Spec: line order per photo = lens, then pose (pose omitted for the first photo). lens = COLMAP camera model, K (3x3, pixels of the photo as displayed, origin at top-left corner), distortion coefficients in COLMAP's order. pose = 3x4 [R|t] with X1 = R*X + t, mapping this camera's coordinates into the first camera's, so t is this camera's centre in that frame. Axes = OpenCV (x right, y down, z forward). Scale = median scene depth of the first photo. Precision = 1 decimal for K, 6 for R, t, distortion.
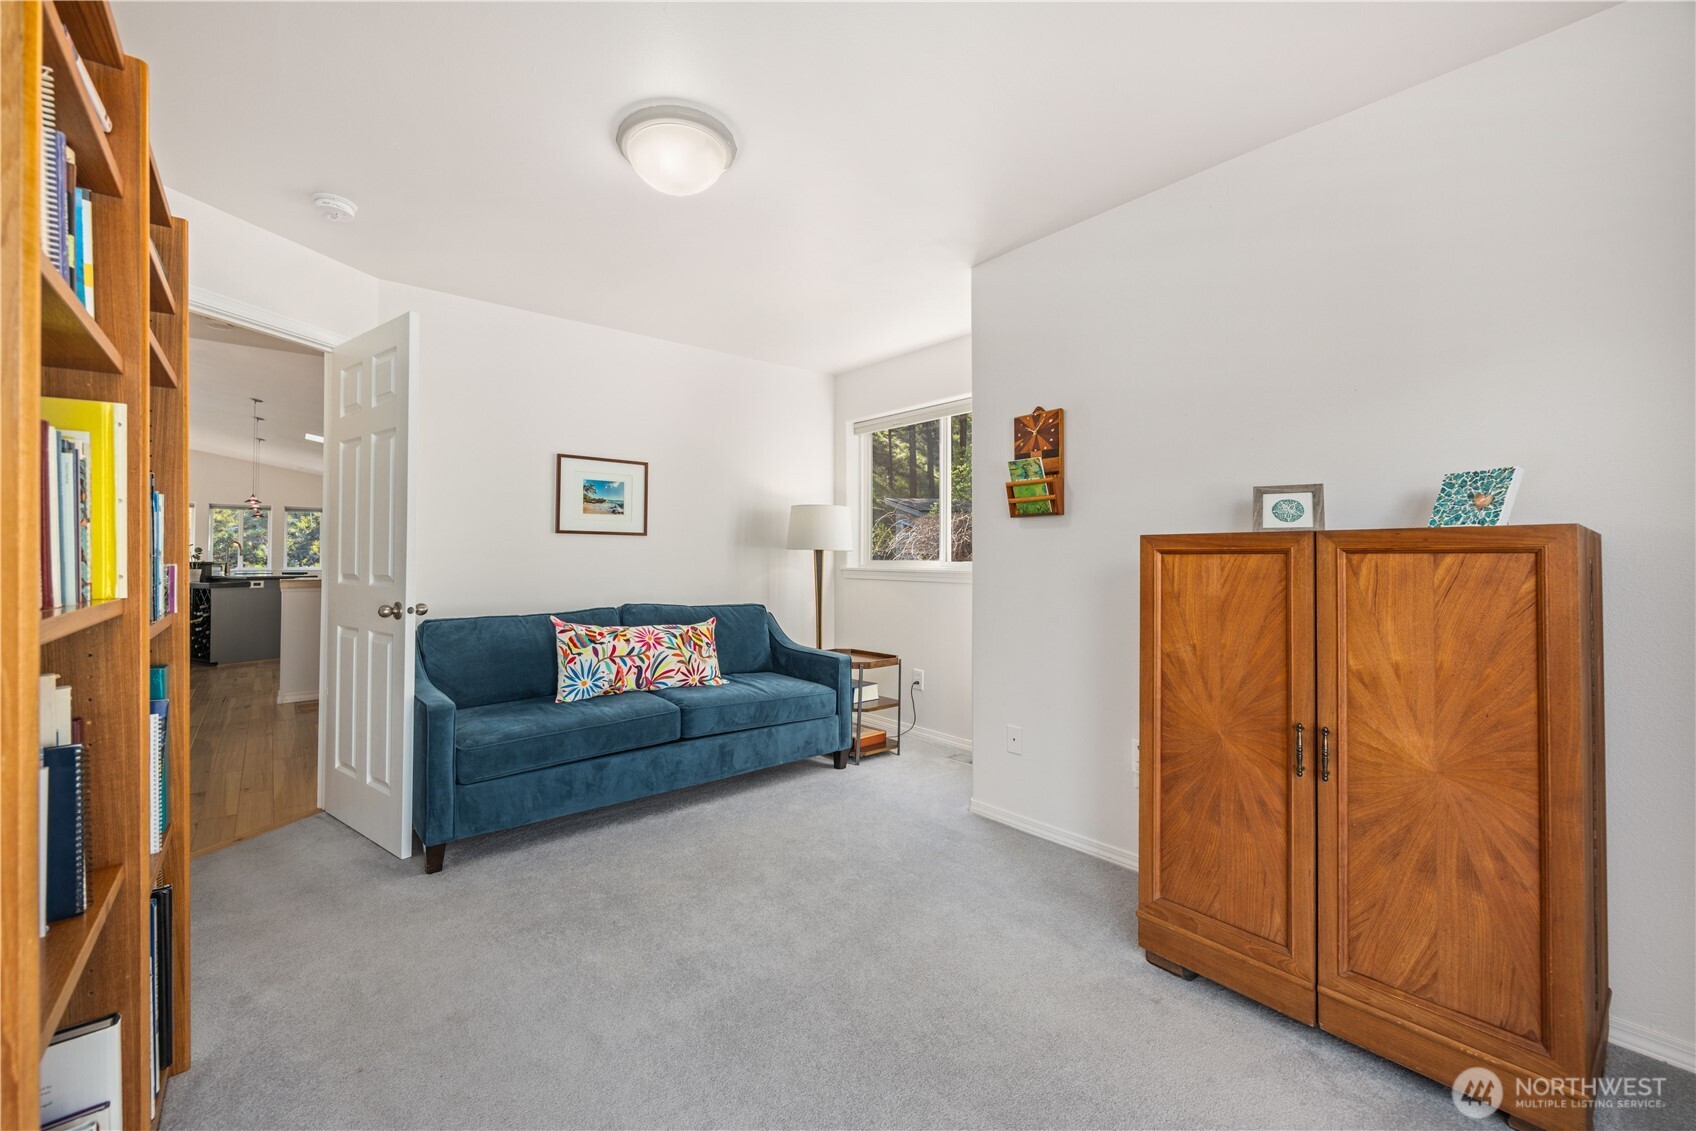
lens RADIAL K [[647.4, 0, 841.2], [0, 647.4, 559.9], [0, 0, 1]] dist [-0.006845, -0.000238]
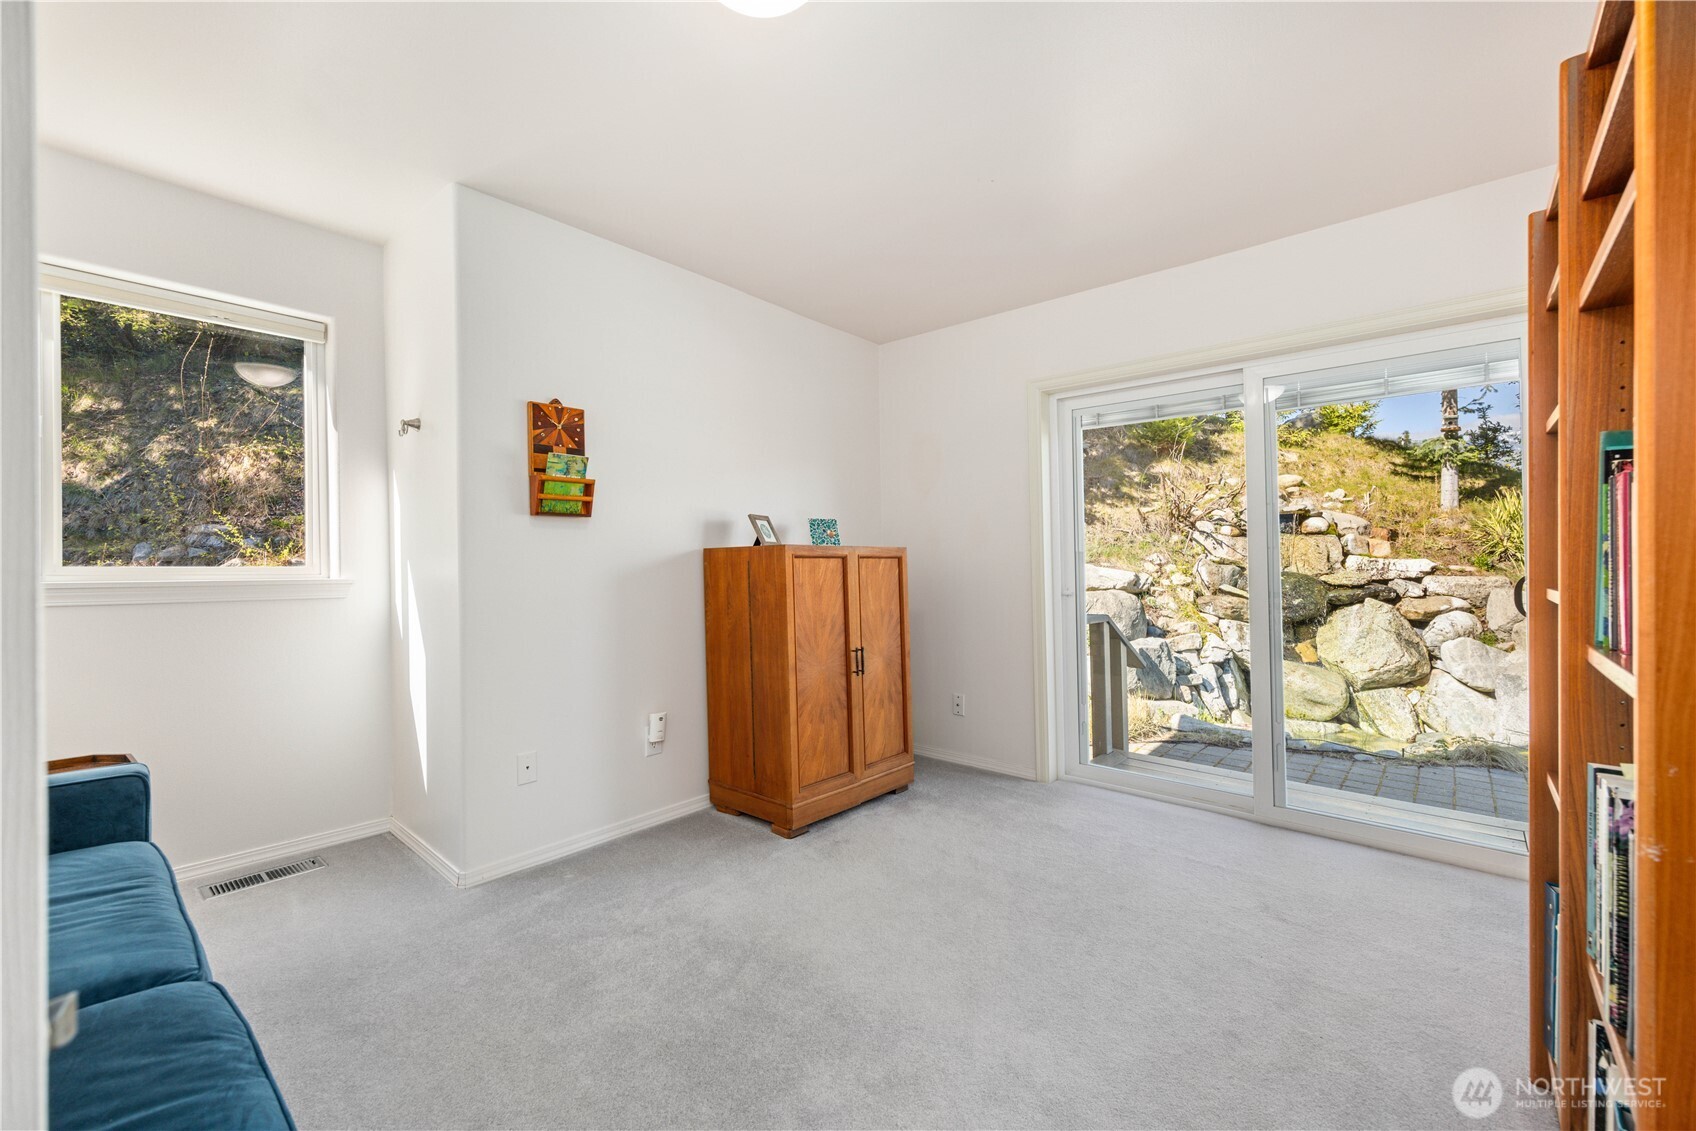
lens RADIAL K [[647.4, 0, 841.2], [0, 647.4, 559.9], [0, 0, 1]] dist [-0.006845, -0.000238]
pose [[-0.075989, 0.004468, 0.997099, -0.994655], [0.003980, 0.999983, -0.004178, 0.002631], [-0.997101, 0.003651, -0.076006, 1.000325]]
